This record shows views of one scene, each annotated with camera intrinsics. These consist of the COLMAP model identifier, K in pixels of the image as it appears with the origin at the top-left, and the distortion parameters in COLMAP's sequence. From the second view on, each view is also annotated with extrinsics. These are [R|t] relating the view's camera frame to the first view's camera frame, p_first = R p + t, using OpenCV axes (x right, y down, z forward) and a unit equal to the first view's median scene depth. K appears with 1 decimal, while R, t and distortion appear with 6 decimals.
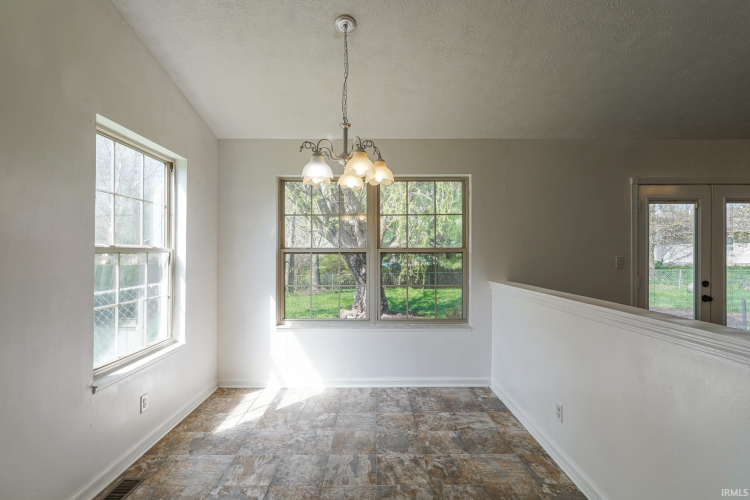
lens RADIAL K [[351.6, 0, 374.9], [0, 351.6, 252.0], [0, 0, 1]] dist [-0.007480, 0.003696]
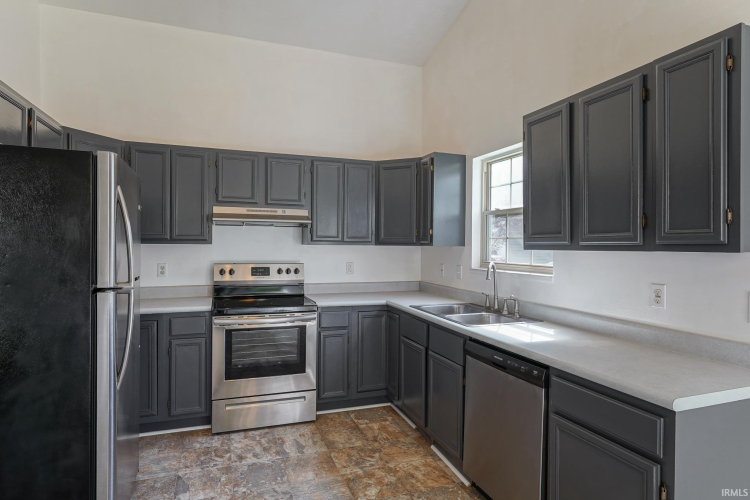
lens RADIAL K [[418.2, 0, 371.6], [0, 418.2, 246.3], [0, 0, 1]] dist [-0.014449, 0.004659]
pose [[-0.941889, -0.008940, -0.335806, 0.166023], [-0.010835, 0.999934, 0.003770, -0.022344], [0.335750, 0.007189, -0.941924, 2.208515]]
